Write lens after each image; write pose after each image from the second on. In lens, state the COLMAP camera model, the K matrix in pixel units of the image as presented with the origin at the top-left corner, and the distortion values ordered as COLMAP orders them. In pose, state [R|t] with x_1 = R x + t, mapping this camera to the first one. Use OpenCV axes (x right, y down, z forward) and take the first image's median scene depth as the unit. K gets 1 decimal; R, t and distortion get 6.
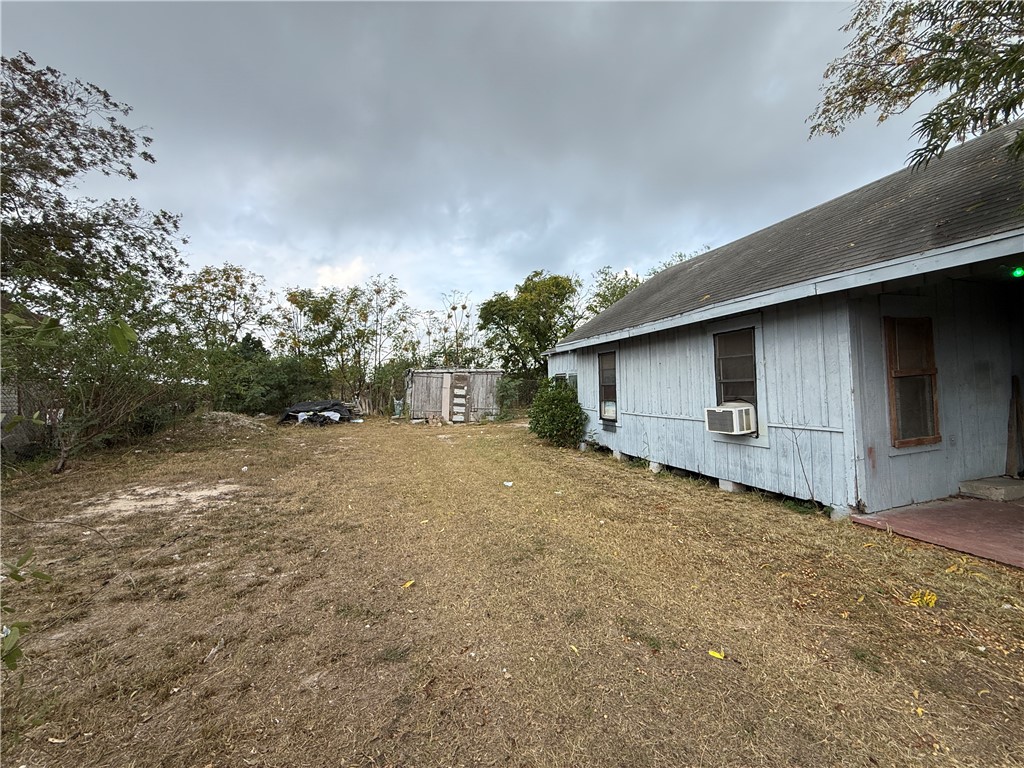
lens RADIAL K [[408.0, 0, 508.9], [0, 408.0, 383.9], [0, 0, 1]] dist [0.000291, -0.000010]
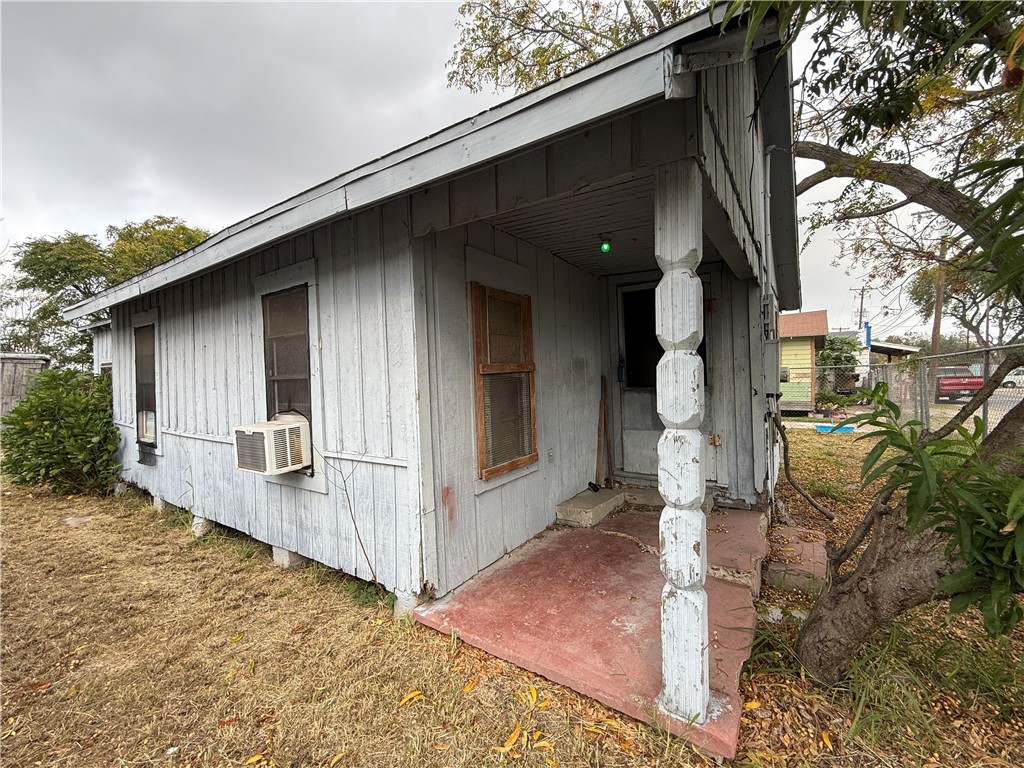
lens RADIAL K [[408.0, 0, 513.9], [0, 408.0, 385.6], [0, 0, 1]] dist [0.000291, -0.000010]
pose [[0.789633, 0.000317, 0.613580, 0.512105], [-0.007003, 0.999939, 0.008495, -0.003749], [-0.613540, -0.011005, 0.789587, 0.394135]]
